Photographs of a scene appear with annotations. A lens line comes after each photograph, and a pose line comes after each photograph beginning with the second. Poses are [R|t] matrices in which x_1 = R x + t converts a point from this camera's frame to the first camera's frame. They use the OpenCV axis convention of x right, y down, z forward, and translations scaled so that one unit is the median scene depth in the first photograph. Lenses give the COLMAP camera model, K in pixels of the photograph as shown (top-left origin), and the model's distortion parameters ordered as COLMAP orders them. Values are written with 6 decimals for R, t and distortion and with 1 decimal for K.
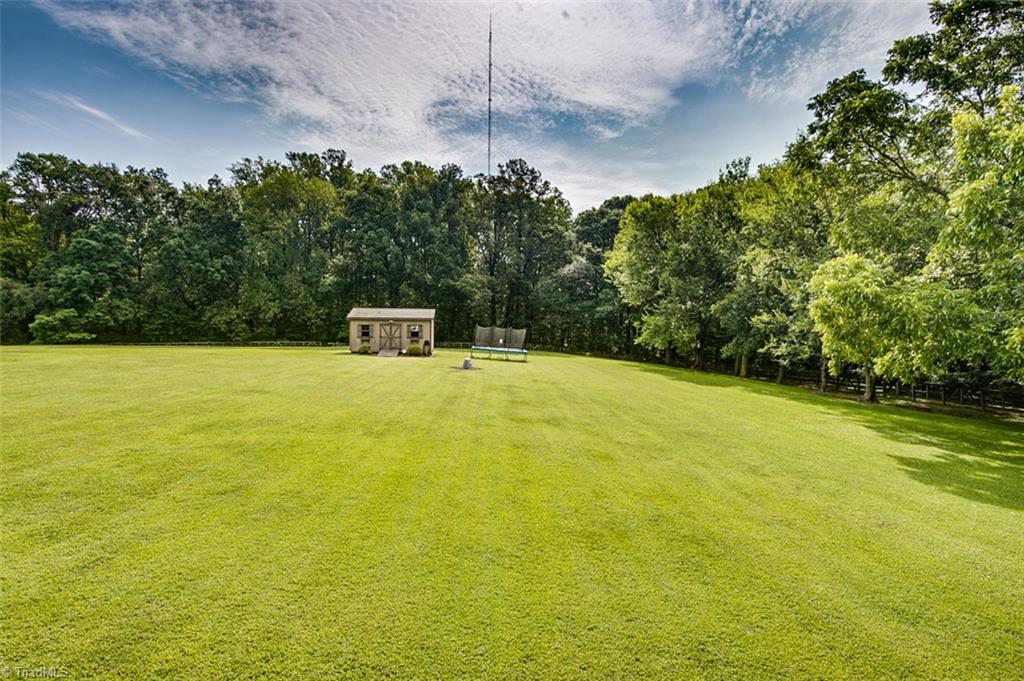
lens RADIAL K [[502.8, 0, 503.8], [0, 502.8, 332.8], [0, 0, 1]] dist [-0.002402, 0.001655]
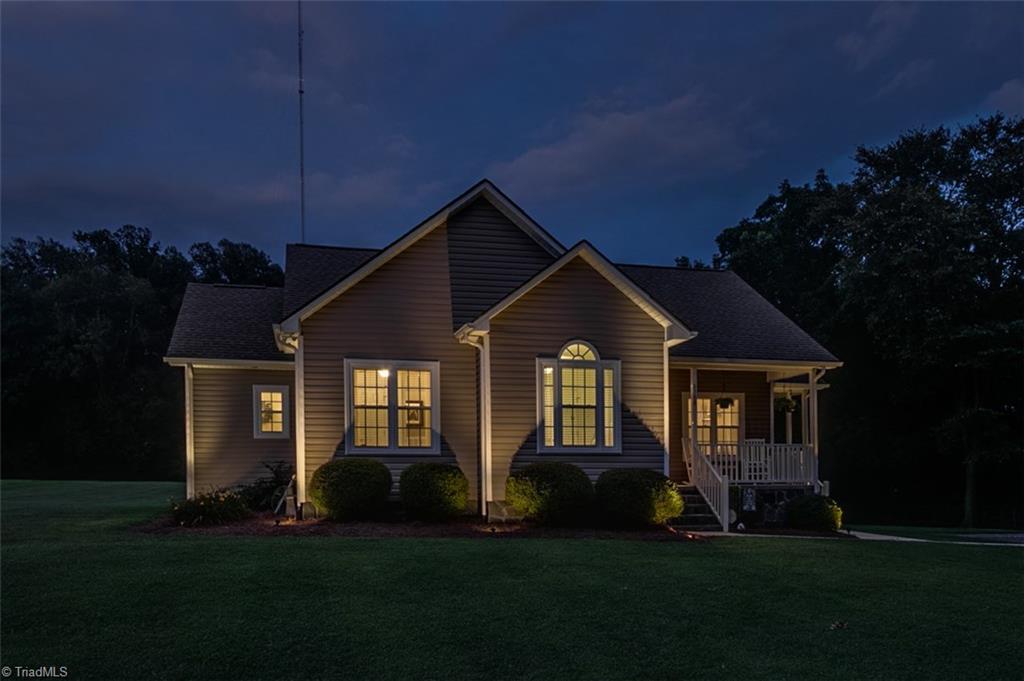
lens RADIAL K [[823.7, 0, 511.4], [0, 823.7, 346.7], [0, 0, 1]] dist [0.021977, 0.001366]
pose [[0.975317, 0.025526, 0.219328, -0.142165], [0.009104, 0.987802, -0.155450, 0.027301], [-0.220620, 0.153609, 0.963188, -0.759251]]
